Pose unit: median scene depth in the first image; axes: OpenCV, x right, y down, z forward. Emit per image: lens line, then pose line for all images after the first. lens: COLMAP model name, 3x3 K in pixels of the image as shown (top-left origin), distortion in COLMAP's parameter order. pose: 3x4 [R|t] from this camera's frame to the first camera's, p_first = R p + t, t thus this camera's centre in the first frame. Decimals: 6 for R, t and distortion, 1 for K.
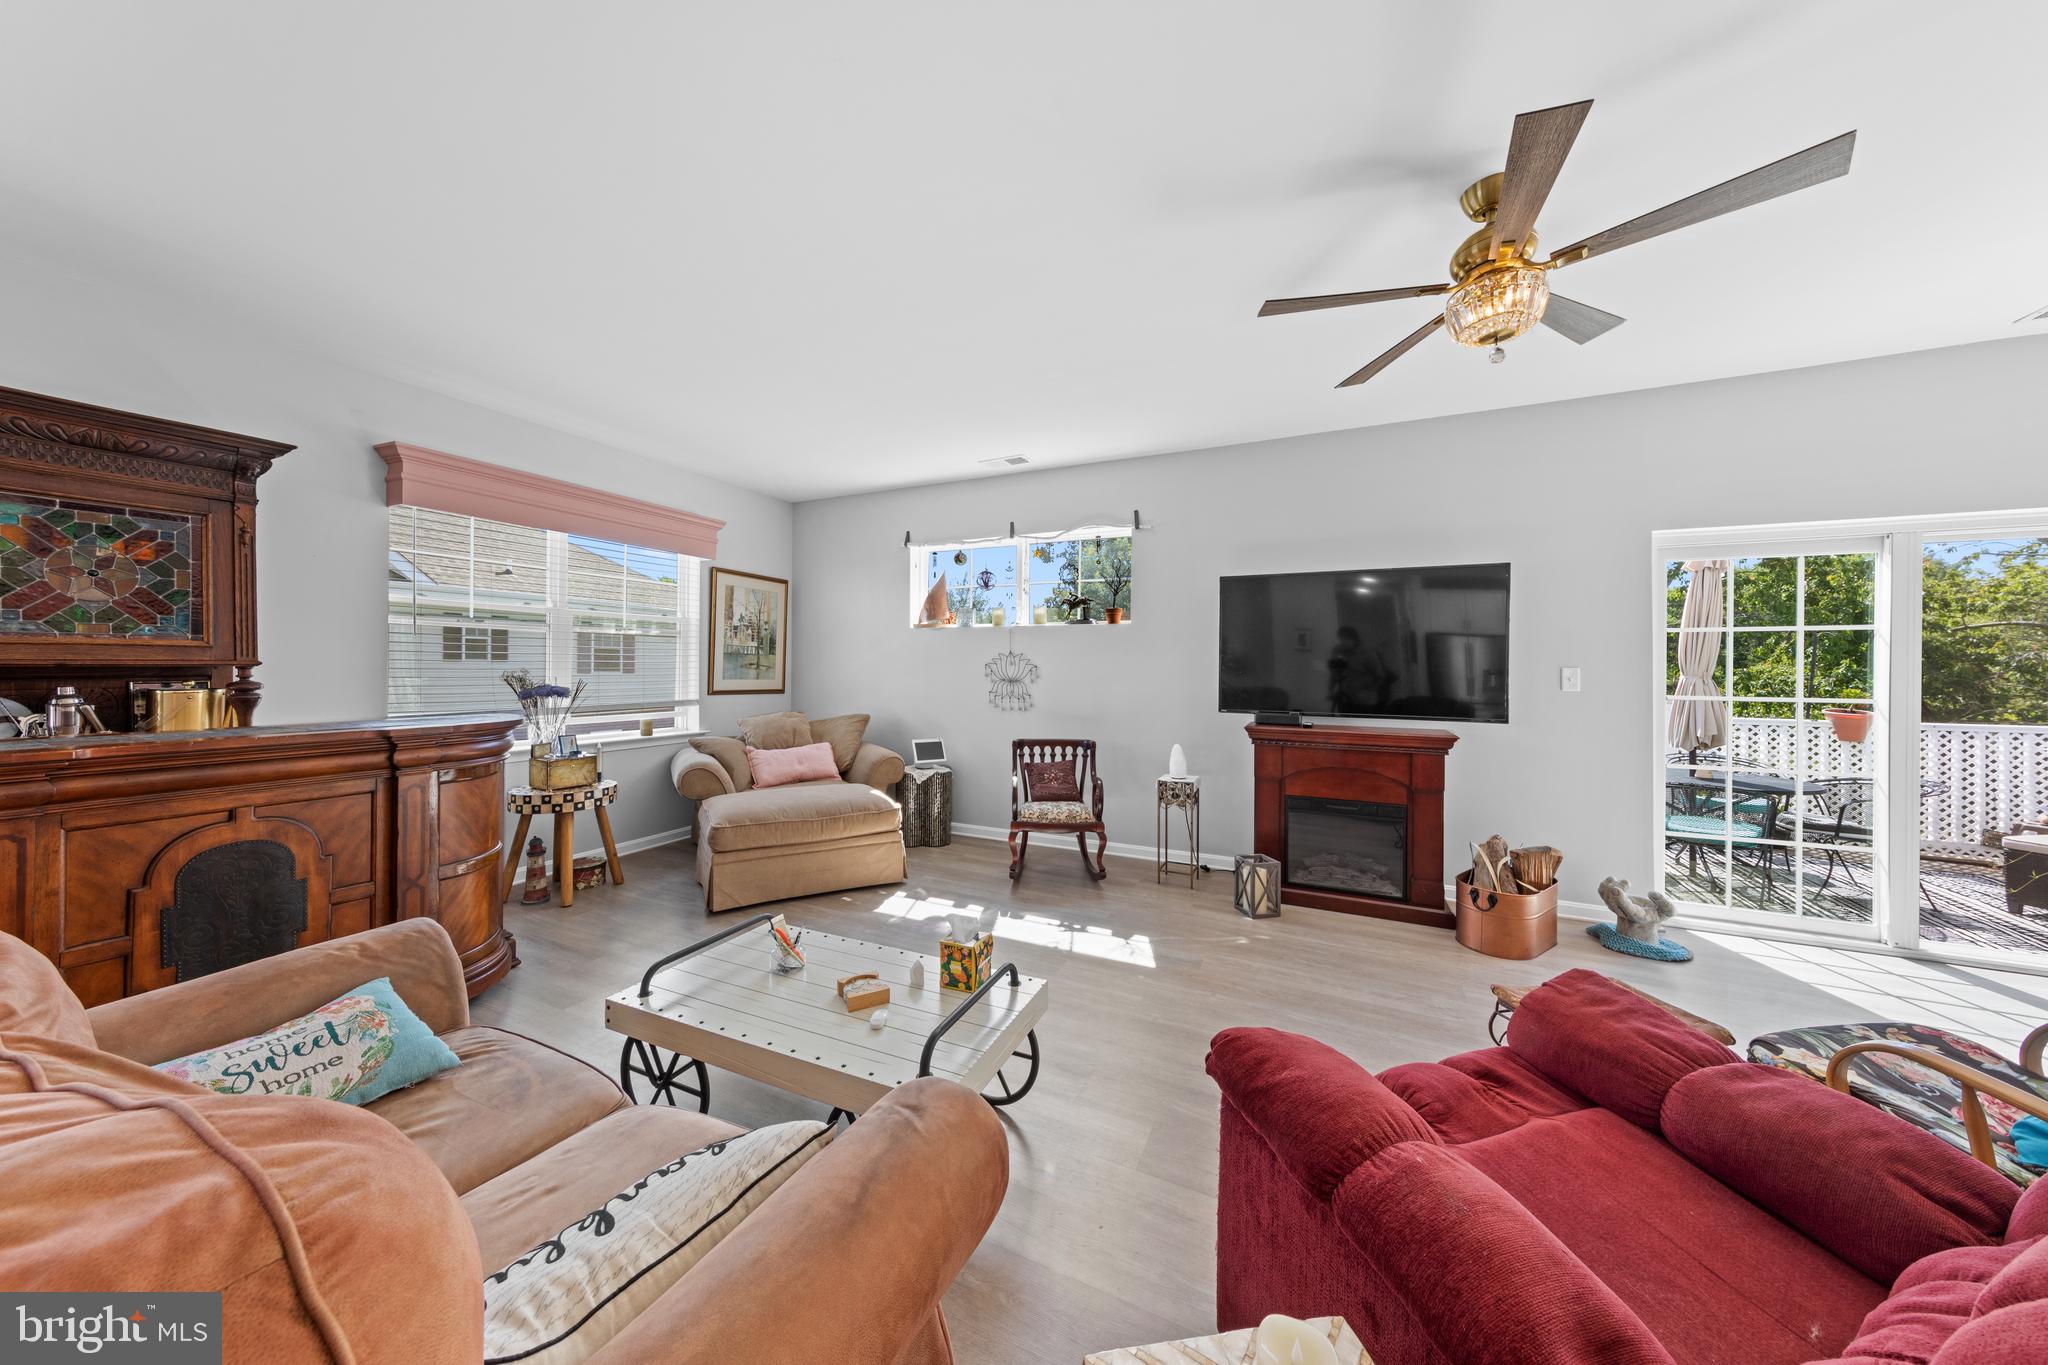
lens RADIAL K [[652.3, 0, 1021.5], [0, 652.3, 673.5], [0, 0, 1]] dist [0.008403, 0.000008]
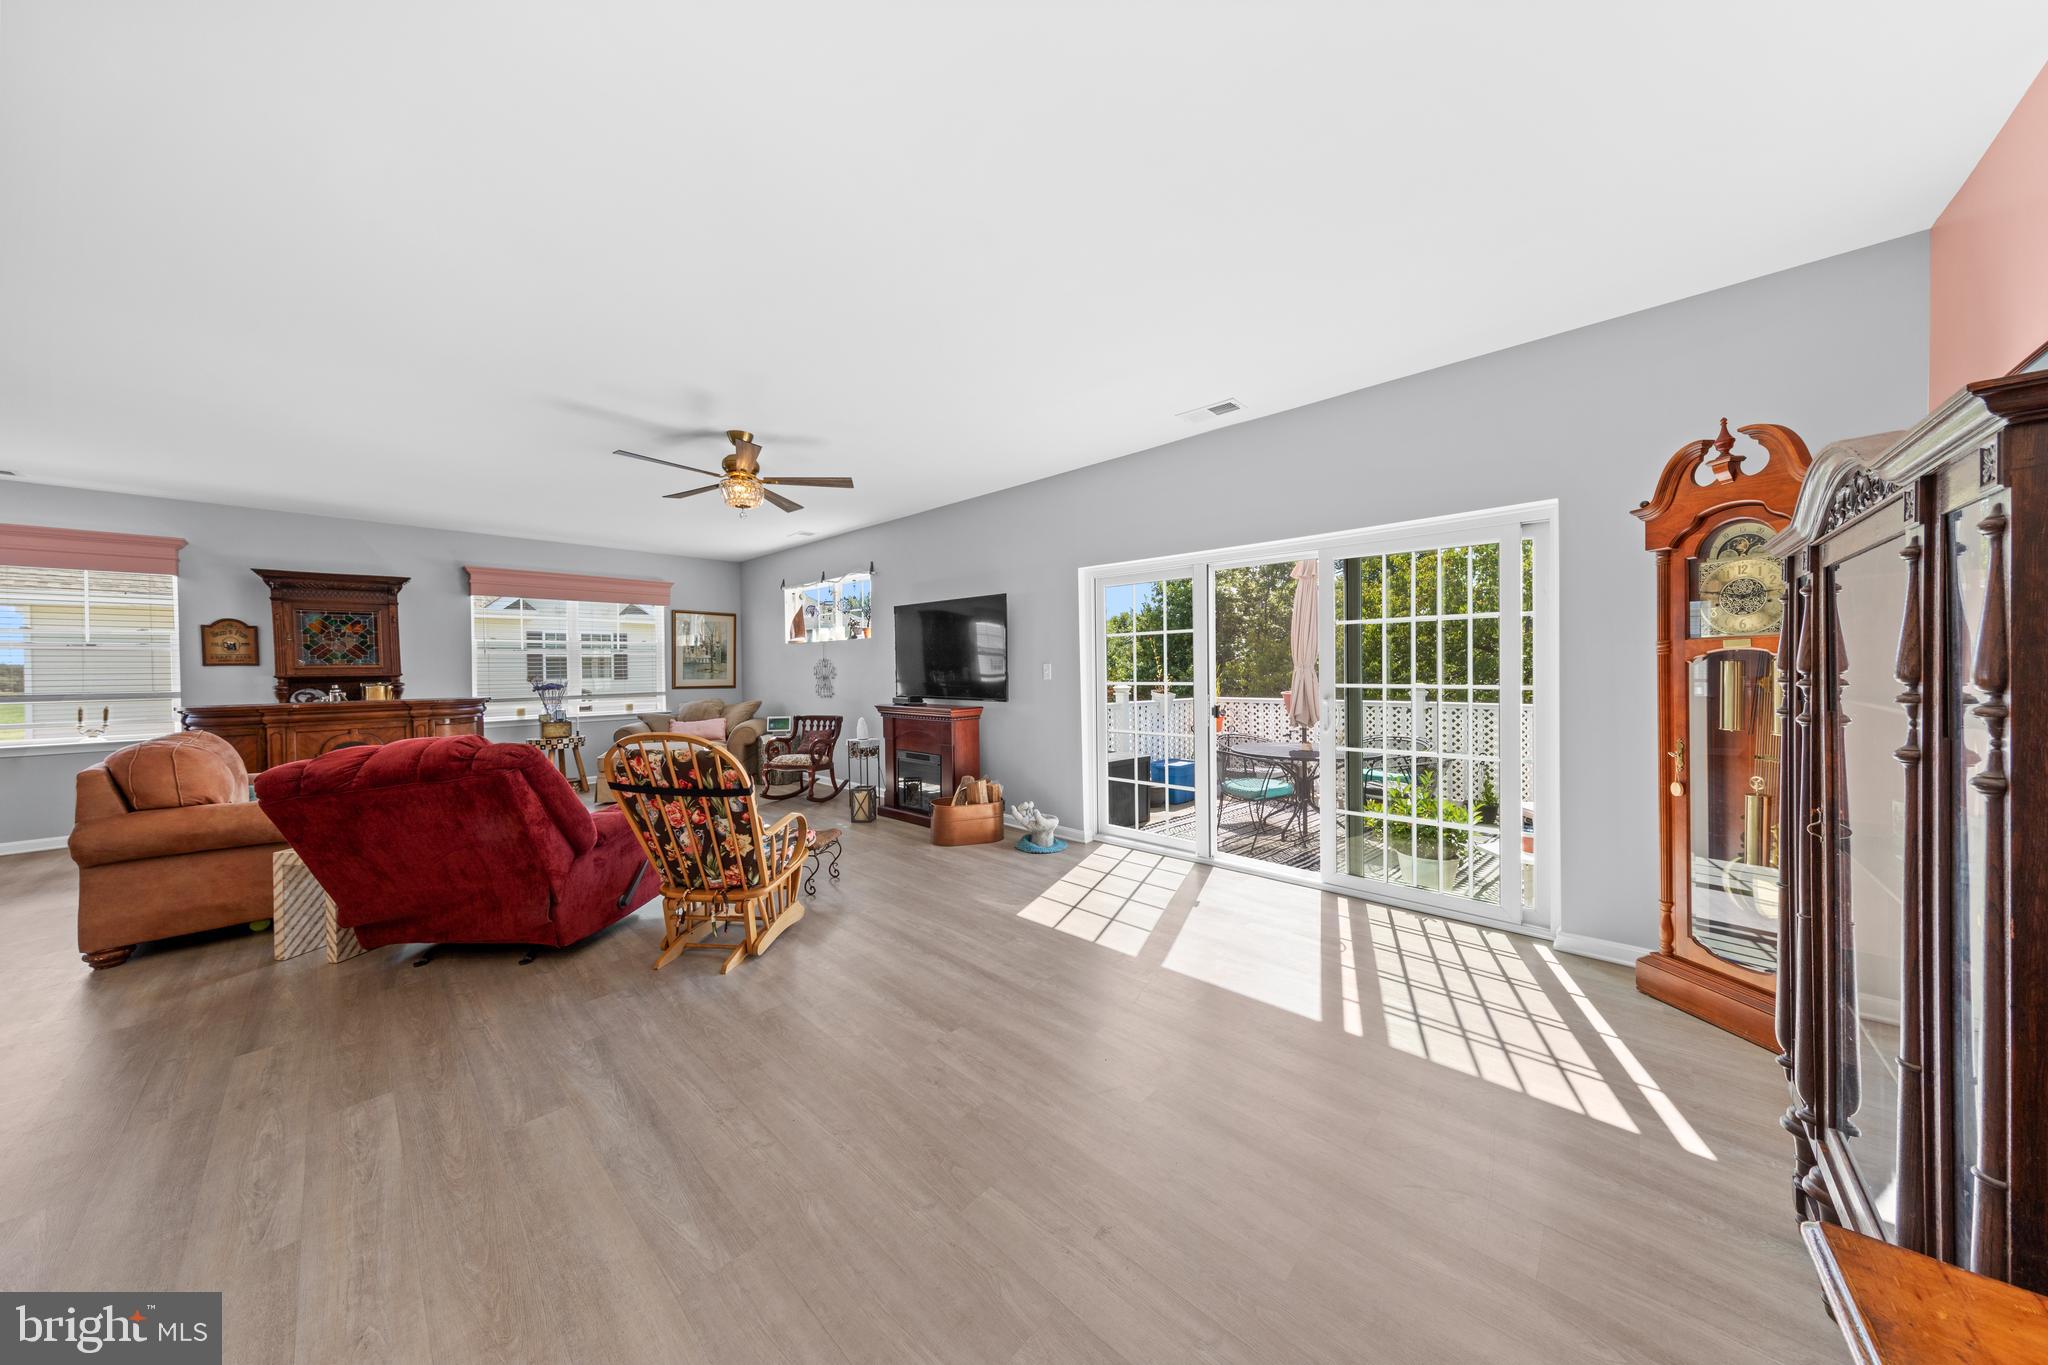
lens RADIAL K [[652.3, 0, 1034.3], [0, 652.3, 675.5], [0, 0, 1]] dist [0.008403, 0.000008]
pose [[0.951073, -0.014118, -0.308643, 1.320421], [0.015271, 0.999883, 0.001321, 0.015653], [0.308588, -0.005969, 0.951177, -0.392973]]
